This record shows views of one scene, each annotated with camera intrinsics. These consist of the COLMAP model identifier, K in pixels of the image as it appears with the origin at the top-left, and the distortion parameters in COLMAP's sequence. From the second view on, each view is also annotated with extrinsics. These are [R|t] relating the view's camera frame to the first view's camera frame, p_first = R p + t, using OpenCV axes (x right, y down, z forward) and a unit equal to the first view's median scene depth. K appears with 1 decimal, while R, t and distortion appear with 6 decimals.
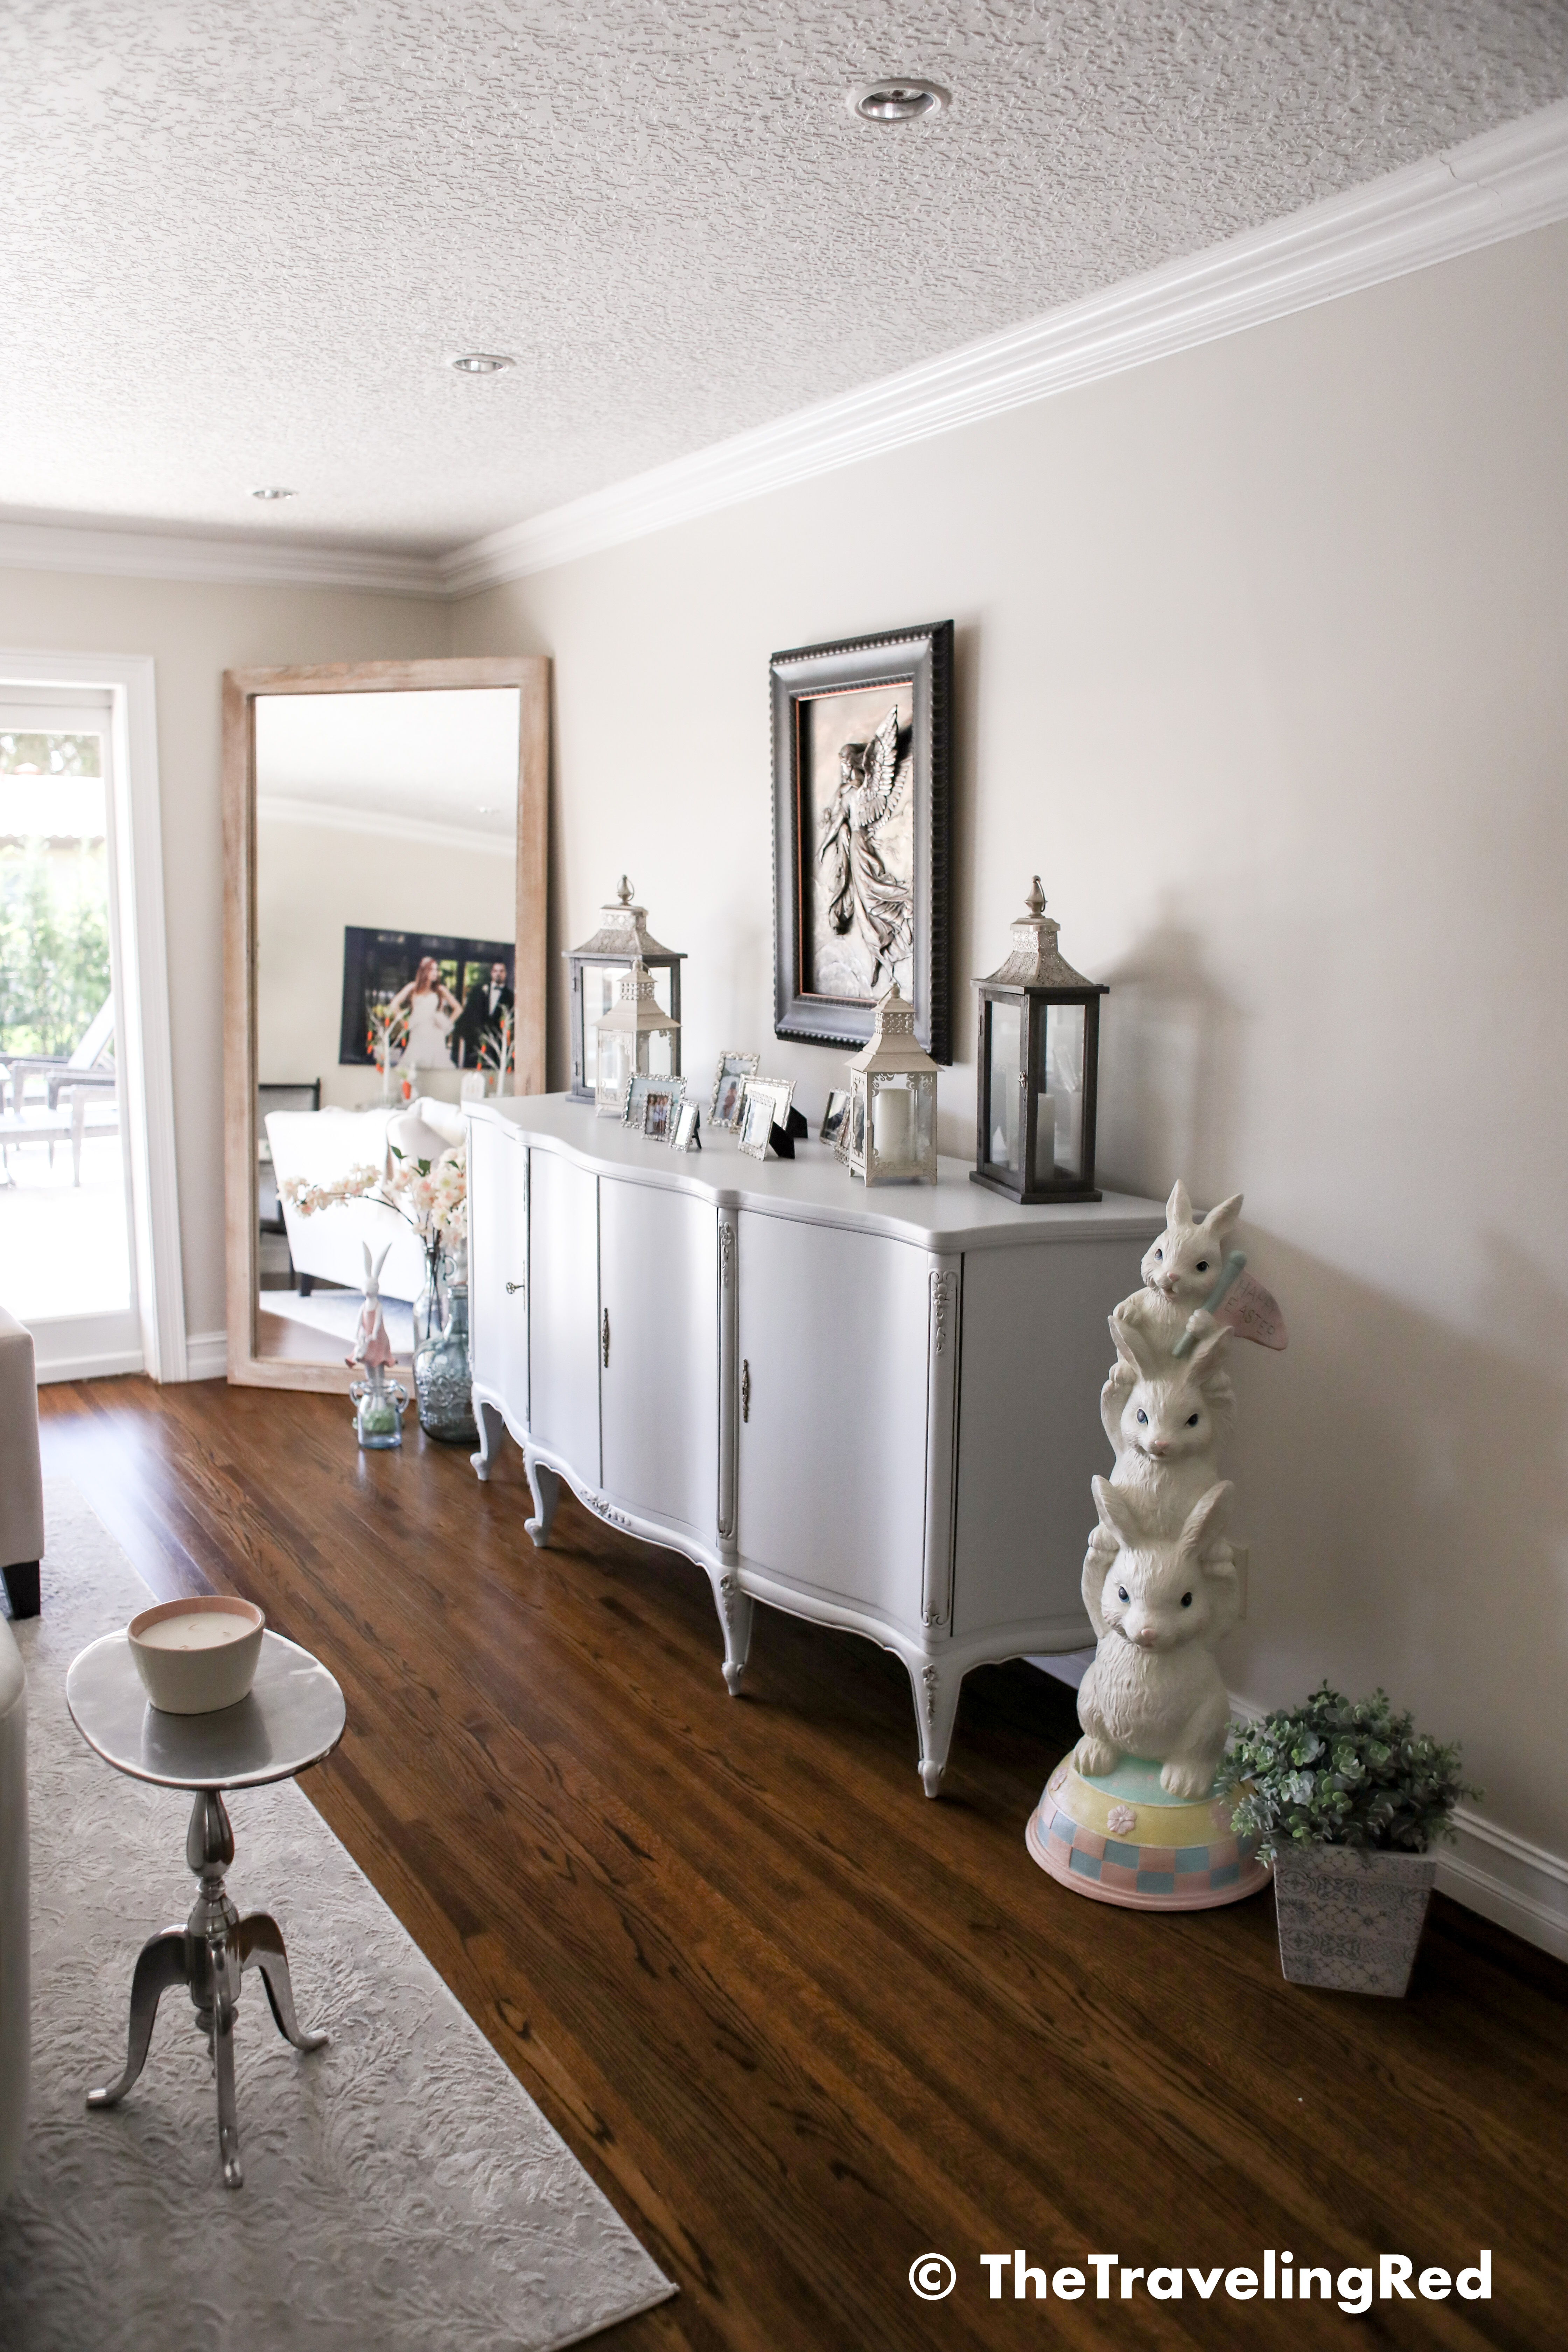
lens RADIAL K [[1889.4, 0, 786.8], [0, 1889.4, 1186.9], [0, 0, 1]] dist [-0.104345, 0.129201]
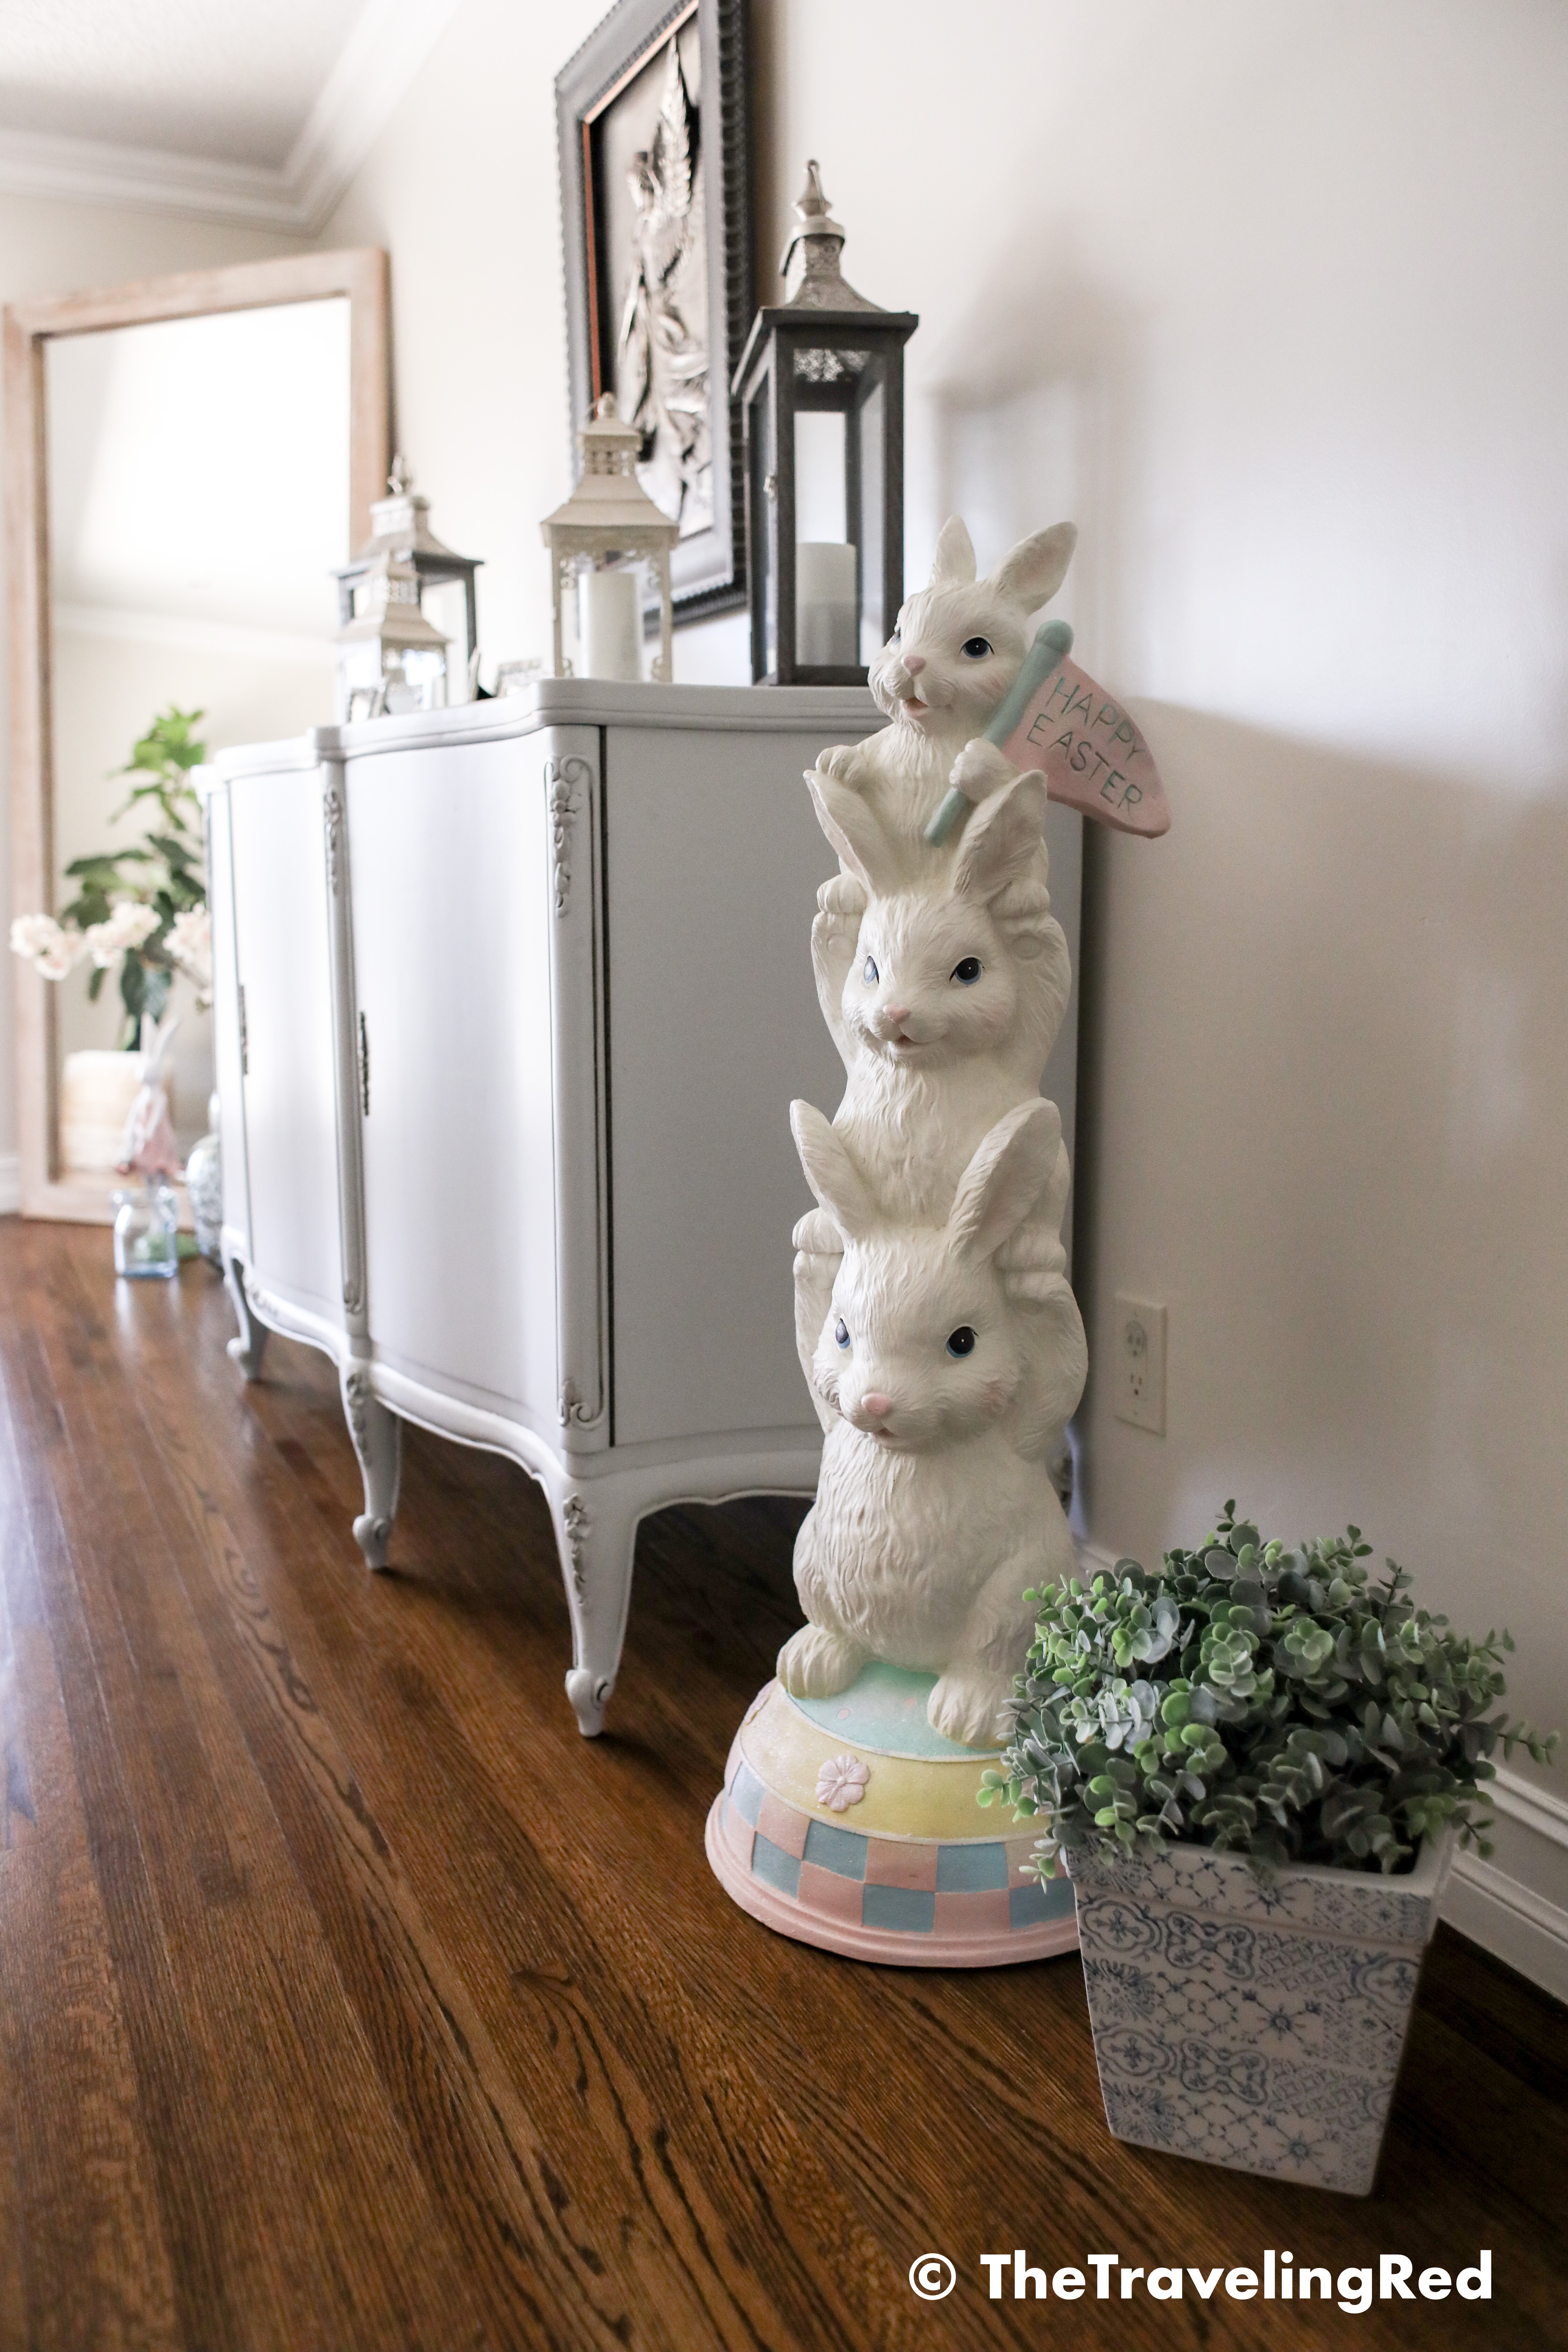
lens RADIAL K [[1889.4, 0, 786.8], [0, 1889.4, 1186.9], [0, 0, 1]] dist [-0.104345, 0.129201]
pose [[0.994676, 0.007160, -0.102799, 0.217845], [-0.006724, 0.999967, 0.004584, 0.176987], [0.102828, -0.003869, 0.994692, 0.497326]]
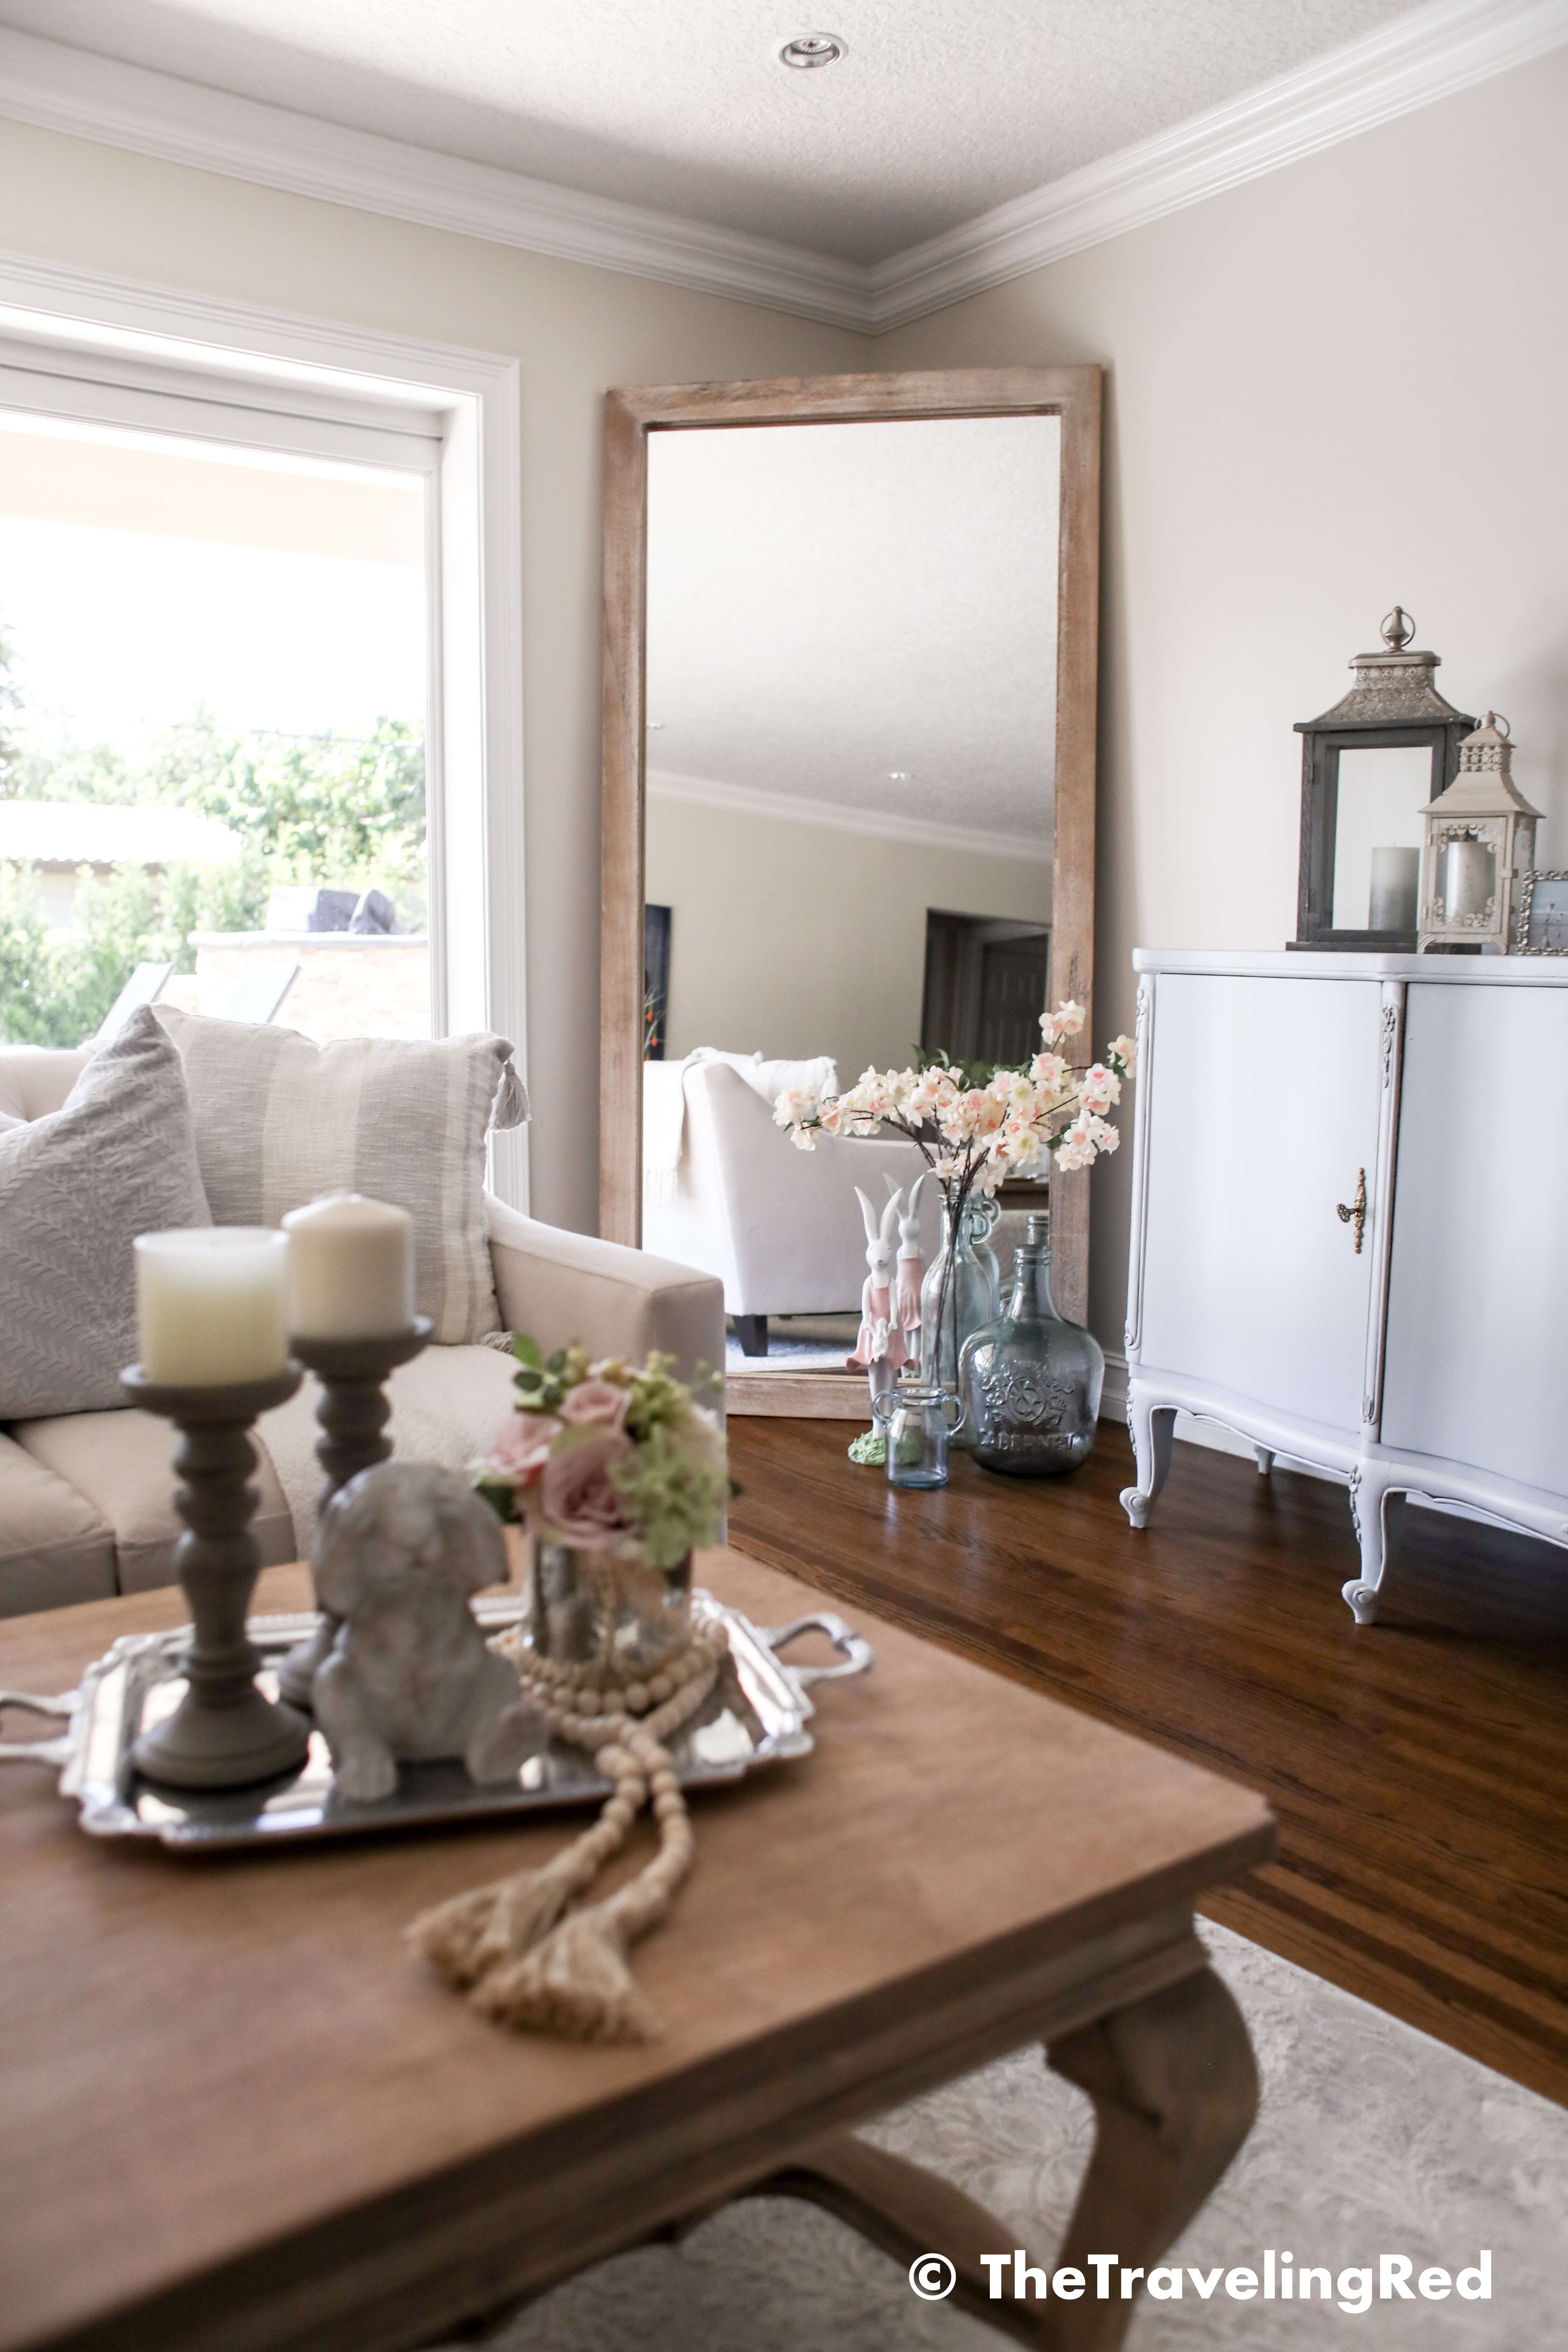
lens RADIAL K [[1877.6, 0, 789.2], [0, 1877.6, 1188.5], [0, 0, 1]] dist [-0.108545, 0.140821]
pose [[0.996045, -0.012295, 0.087997, -0.584561], [0.015026, 0.999424, -0.030442, 0.093283], [-0.087572, 0.031643, 0.995655, 0.598423]]
